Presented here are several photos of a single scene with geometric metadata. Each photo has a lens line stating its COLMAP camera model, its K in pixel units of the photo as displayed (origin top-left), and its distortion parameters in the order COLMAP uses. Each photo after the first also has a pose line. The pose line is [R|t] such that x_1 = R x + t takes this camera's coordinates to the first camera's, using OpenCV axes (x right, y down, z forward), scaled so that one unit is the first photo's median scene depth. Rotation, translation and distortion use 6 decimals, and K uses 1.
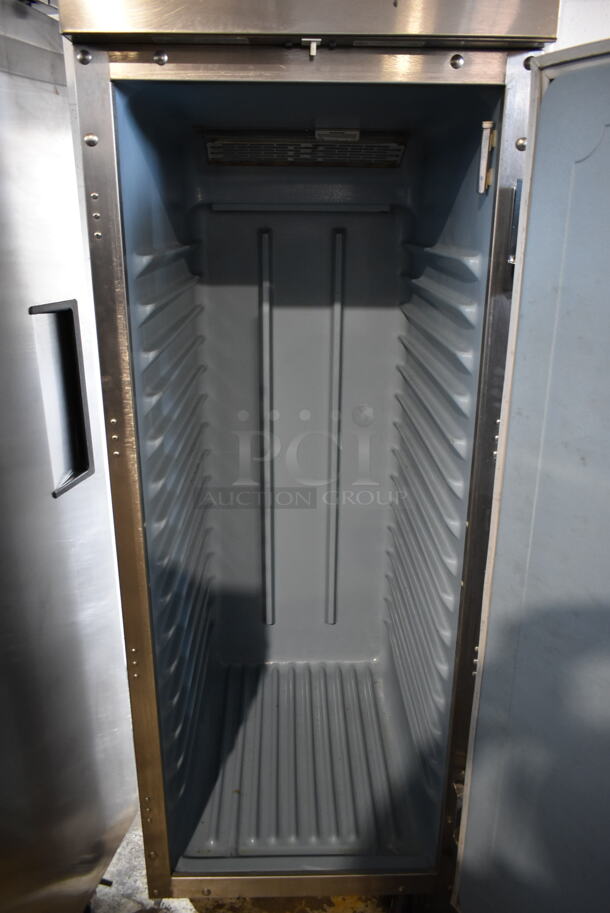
lens RADIAL K [[708.1, 0, 305.0], [0, 708.1, 456.5], [0, 0, 1]] dist [-0.011300, 0.000444]
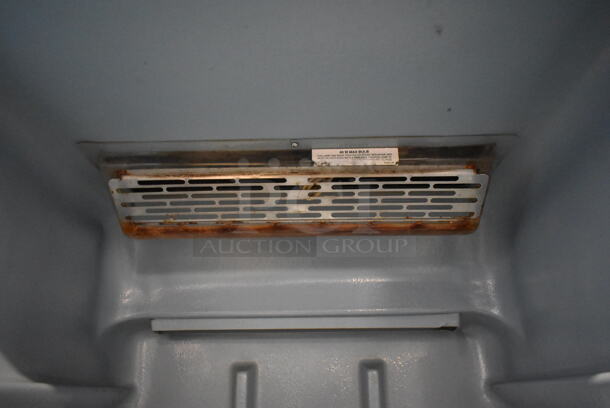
lens RADIAL K [[473.1, 0, 305.0], [0, 473.1, 204.0], [0, 0, 1]] dist [-0.011300, 0.000444]
pose [[0.996874, -0.042538, -0.066573, 0.029642], [-0.012338, 0.748502, -0.663018, -0.191834], [0.078033, 0.661767, 0.745637, 0.736375]]
